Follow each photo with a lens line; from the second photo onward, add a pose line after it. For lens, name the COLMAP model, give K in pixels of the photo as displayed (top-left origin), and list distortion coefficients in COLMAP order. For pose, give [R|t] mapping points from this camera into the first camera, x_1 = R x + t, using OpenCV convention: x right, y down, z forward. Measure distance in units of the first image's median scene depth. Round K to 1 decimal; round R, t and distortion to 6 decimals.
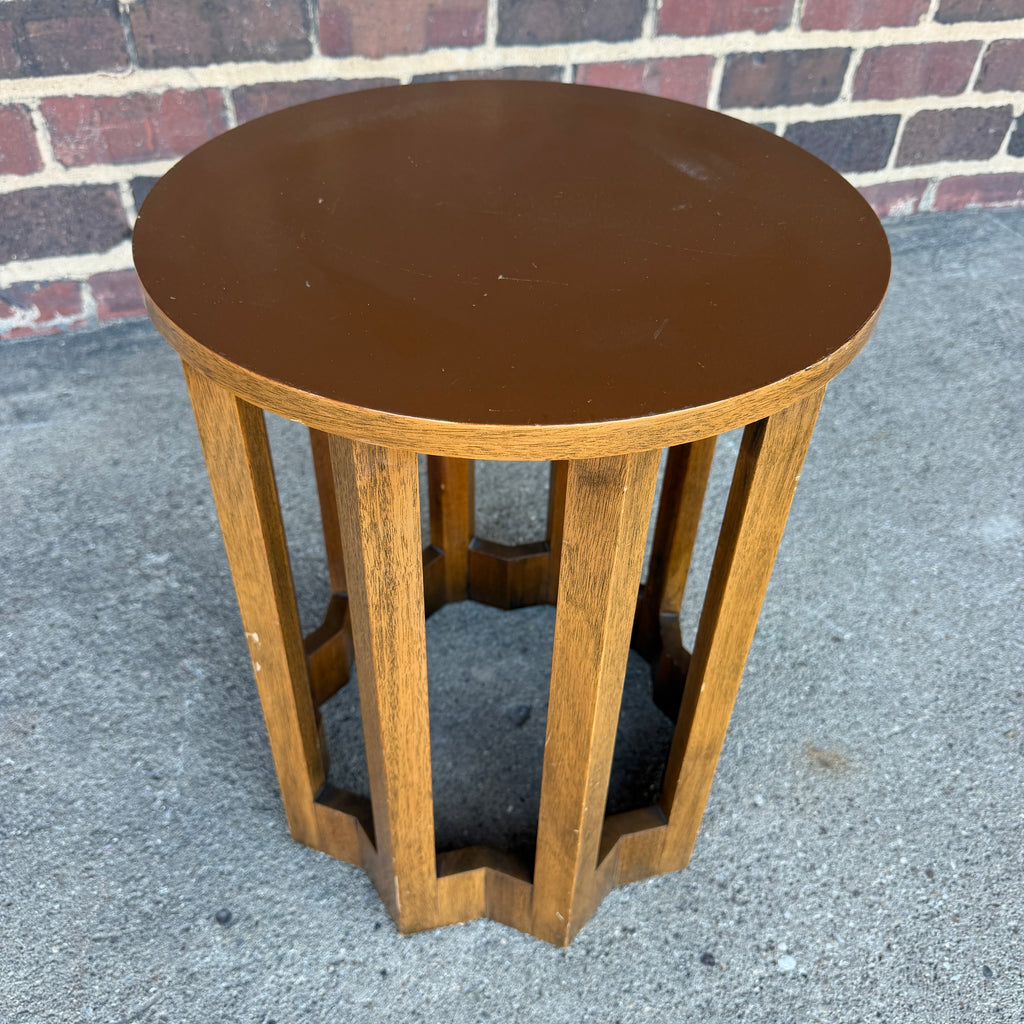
lens RADIAL K [[1002.8, 0, 512.0], [0, 1002.8, 512.0], [0, 0, 1]] dist [0.091645, -0.216929]
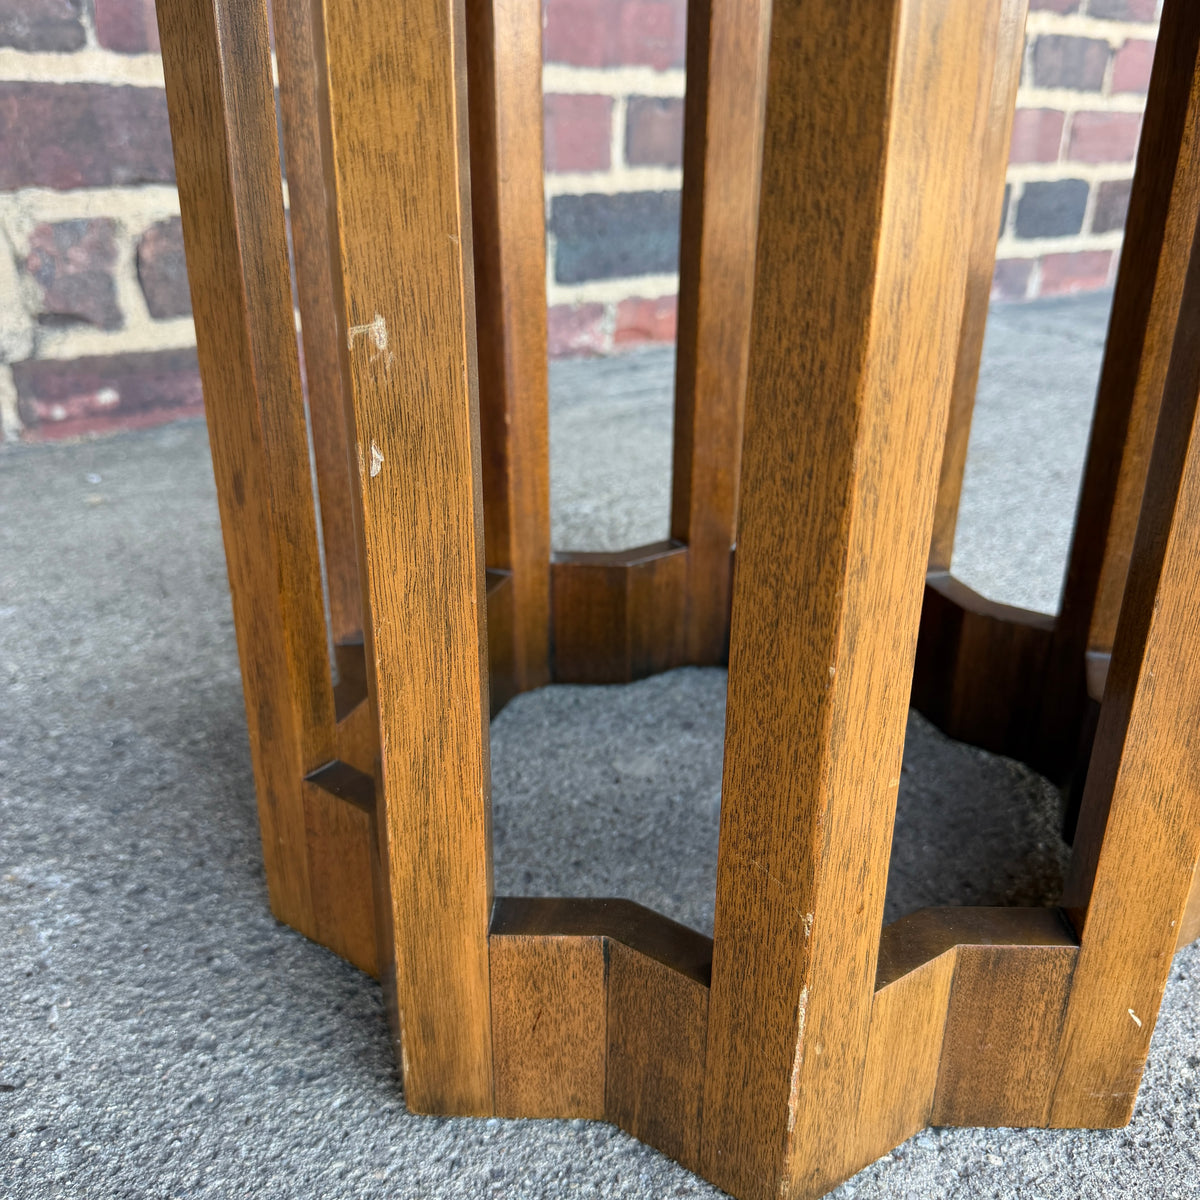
lens RADIAL K [[1165.8, 0, 614.7], [0, 1165.8, 599.8], [0, 0, 1]] dist [0.103000, -0.215295]
pose [[0.936682, -0.155341, 0.313841, -0.249013], [0.243158, 0.933456, -0.263694, 0.269904], [-0.251994, 0.323311, 0.912123, 0.471784]]
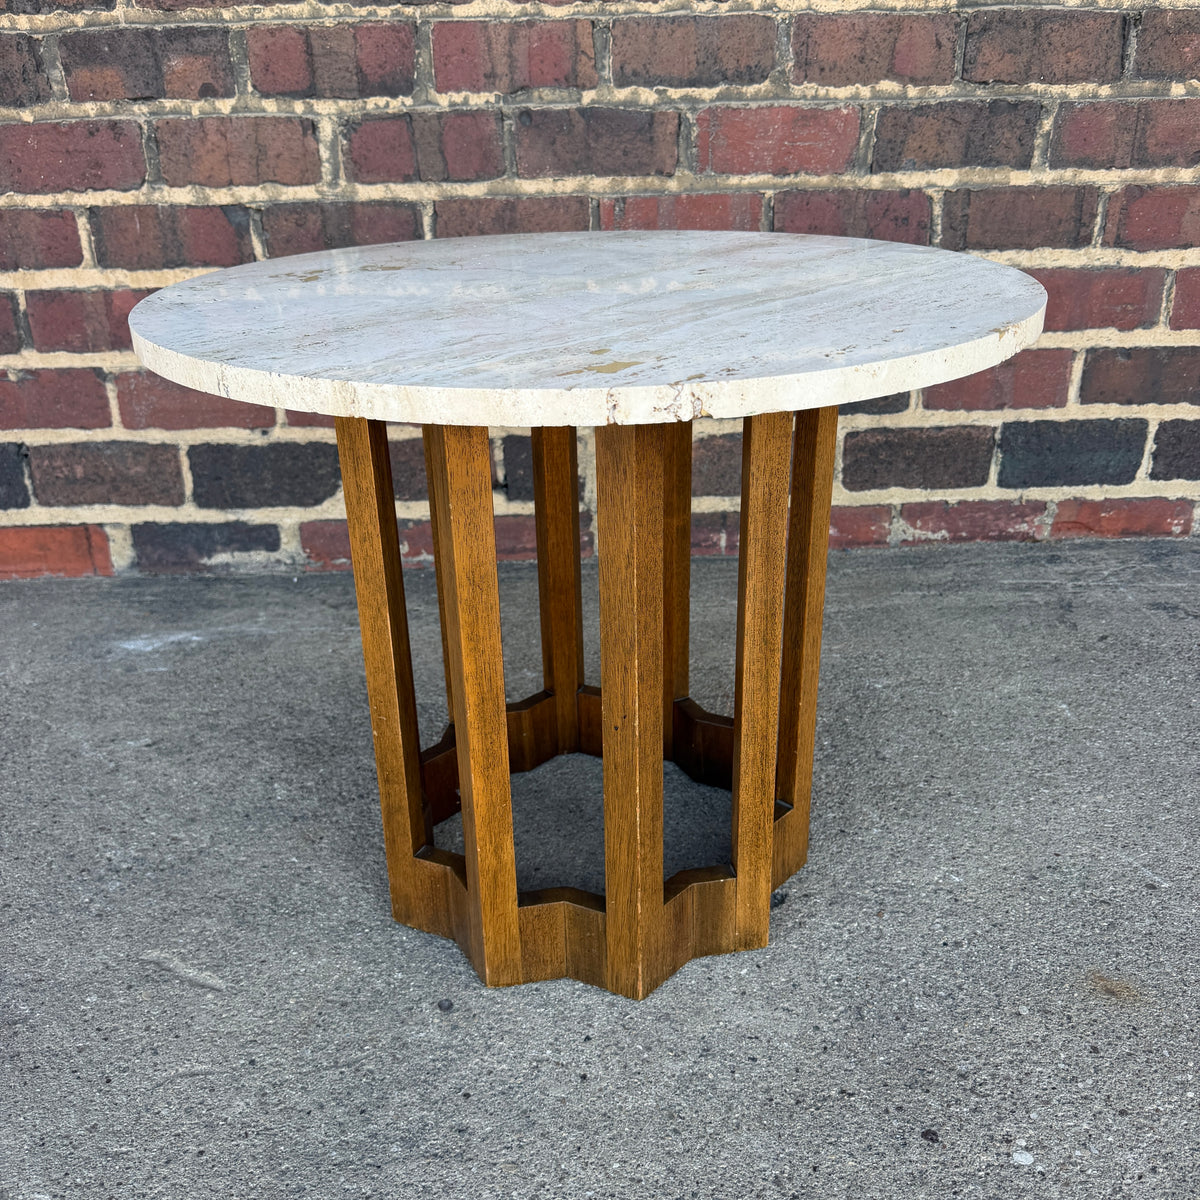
lens RADIAL K [[1161.0, 0, 598.4], [0, 1161.0, 604.1], [0, 0, 1]] dist [0.008232, -0.032993]
pose [[0.956032, 0.065498, -0.285854, 0.158991], [-0.148868, 0.948203, -0.280622, 0.296695], [0.252667, 0.310838, 0.916264, -0.151933]]
